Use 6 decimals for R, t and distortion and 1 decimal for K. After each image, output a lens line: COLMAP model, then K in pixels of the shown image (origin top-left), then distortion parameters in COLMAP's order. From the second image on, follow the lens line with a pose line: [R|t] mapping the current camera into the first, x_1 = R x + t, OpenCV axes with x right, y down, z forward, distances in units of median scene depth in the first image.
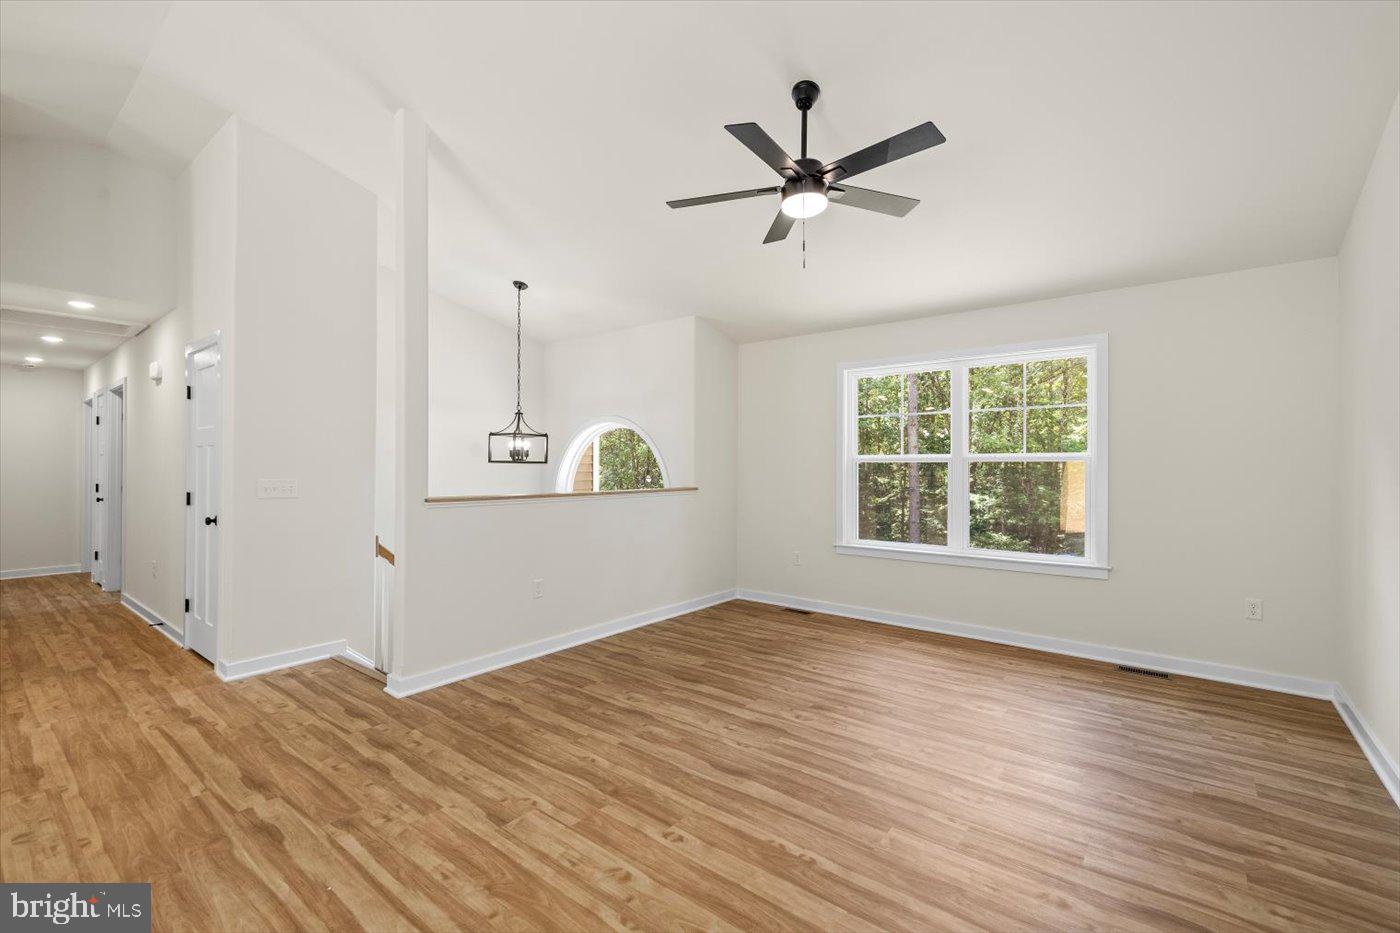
lens RADIAL K [[605.4, 0, 700.0], [0, 605.4, 466.5], [0, 0, 1]] dist [0.001602, 0.000203]
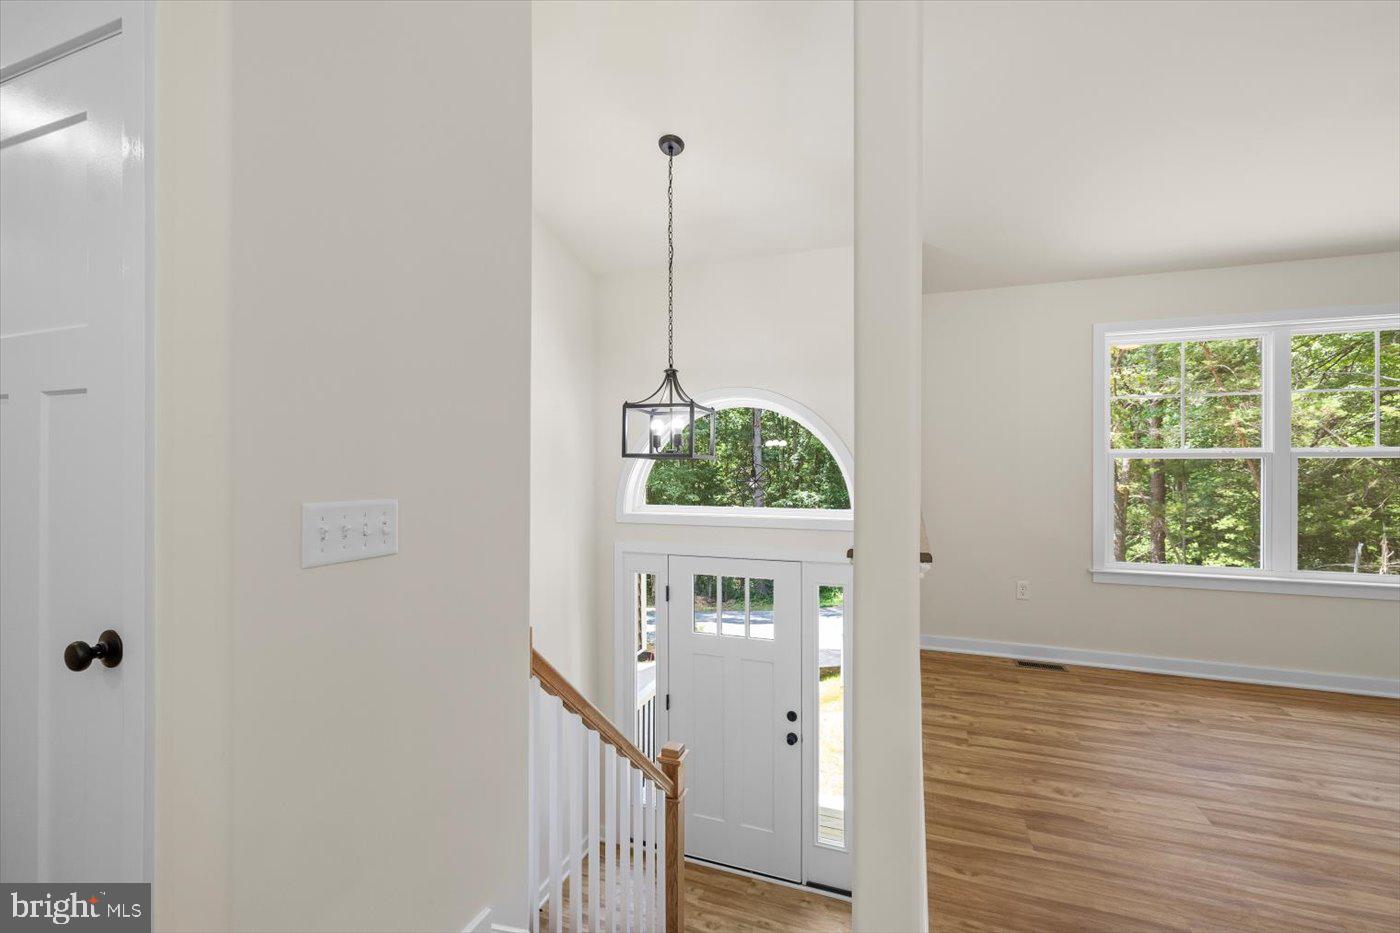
lens RADIAL K [[588.8, 0, 699.0], [0, 588.8, 464.1], [0, 0, 1]] dist [0.002290, 0.000069]
pose [[0.949967, -0.000518, 0.312349, -0.705651], [0.001583, 0.999994, -0.003156, 0.003307], [-0.312346, 0.003493, 0.949962, 0.735724]]
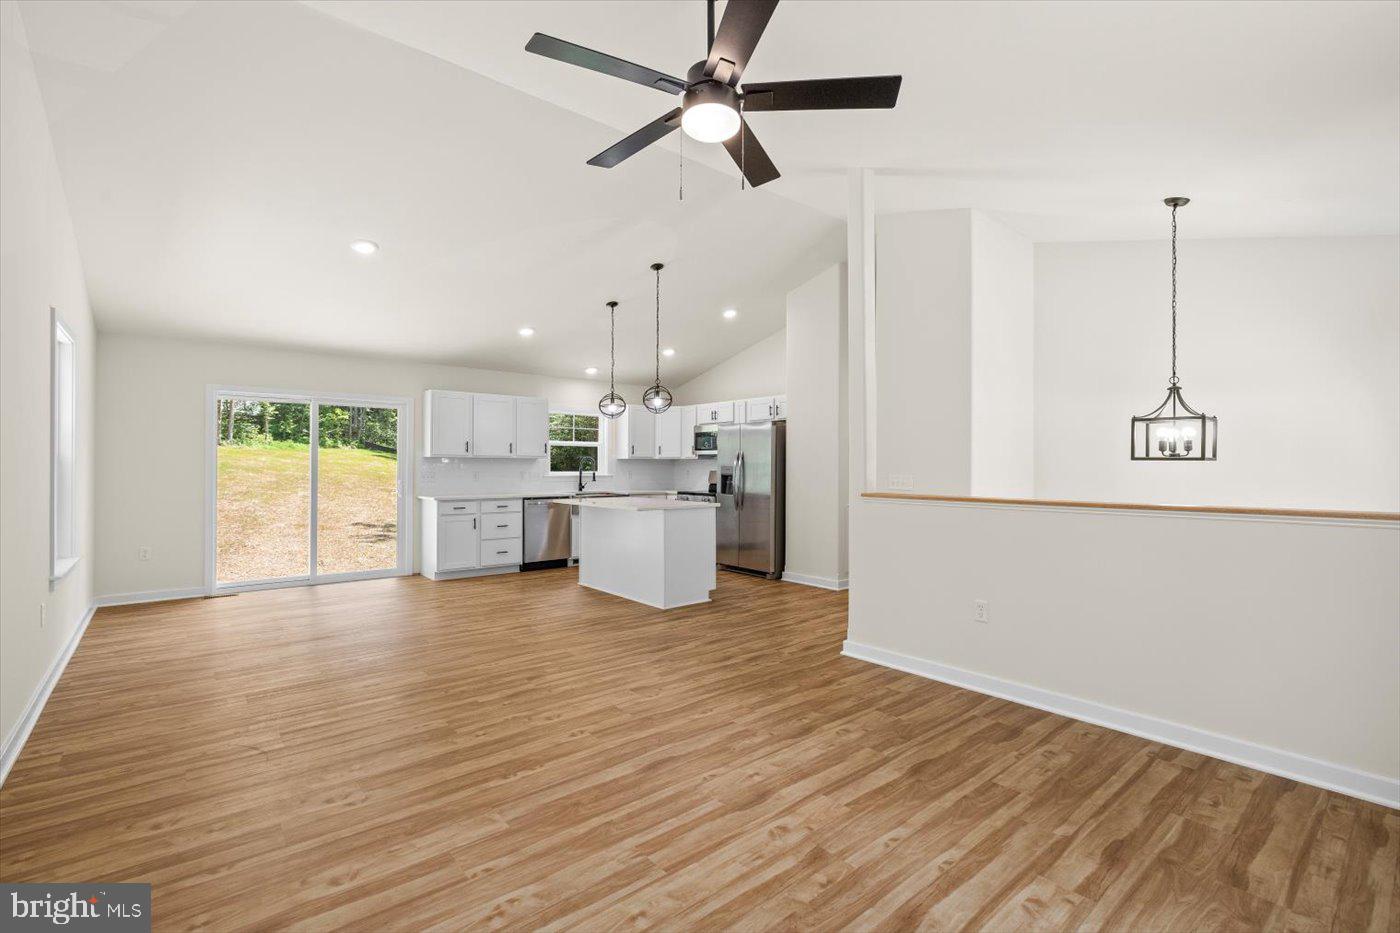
lens RADIAL K [[634.6, 0, 698.1], [0, 634.6, 463.0], [0, 0, 1]] dist [-0.002420, -0.000135]
pose [[-0.200690, -0.006584, -0.979633, 0.814994], [-0.000878, 0.999978, -0.006540, 0.004242], [0.979654, -0.000453, -0.200692, 0.965522]]
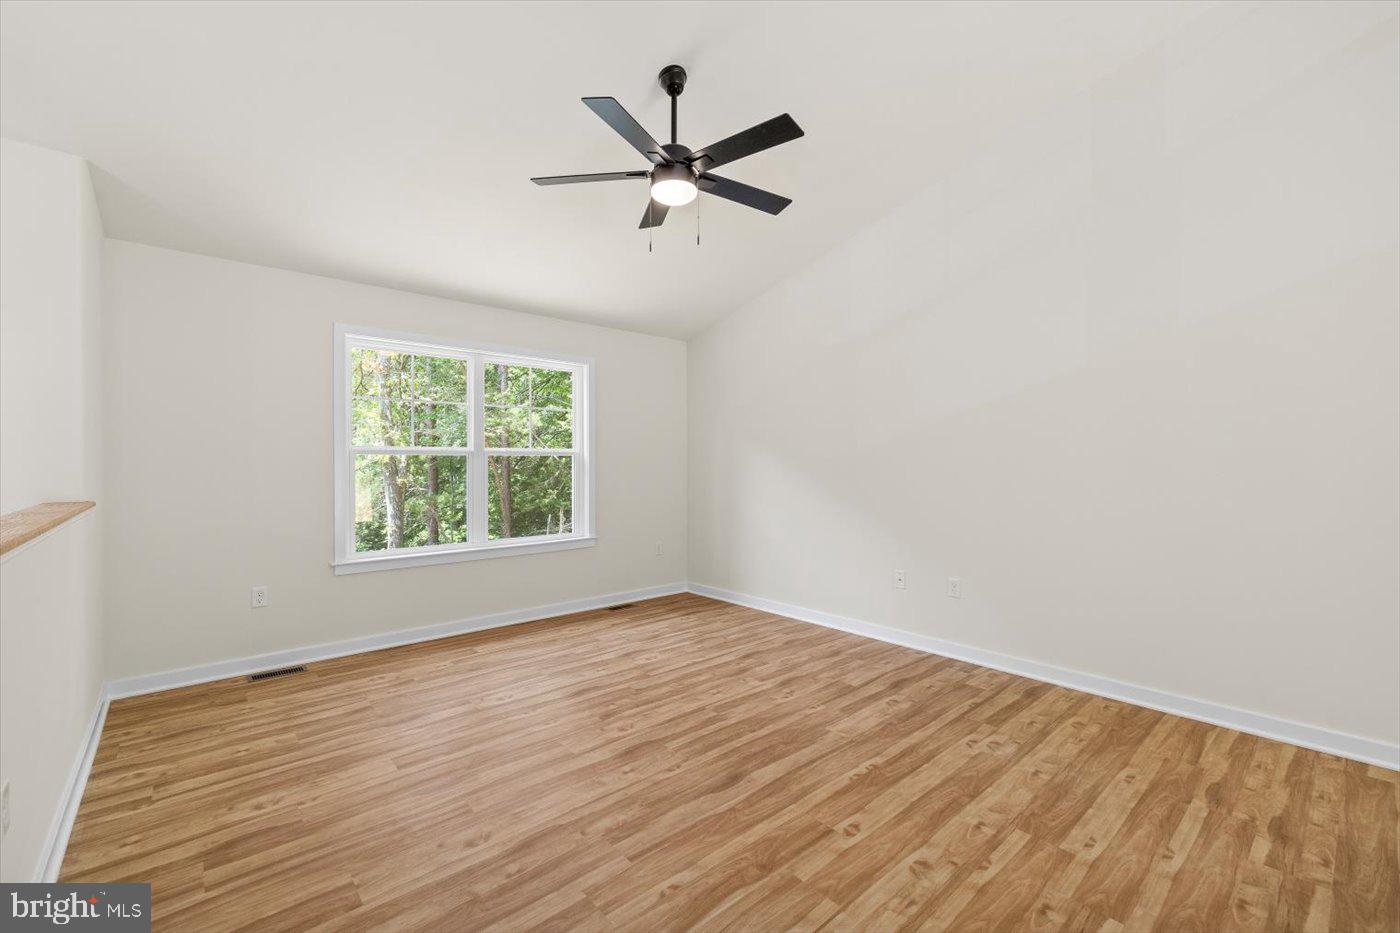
lens RADIAL K [[585.4, 0, 700.0], [0, 585.4, 466.5], [0, 0, 1]] dist [-0.000748, 0.000081]
pose [[0.175622, -0.009968, 0.984407, -0.637762], [0.001089, 0.999950, 0.009931, 0.002741], [-0.984457, -0.000672, 0.175624, 0.667824]]
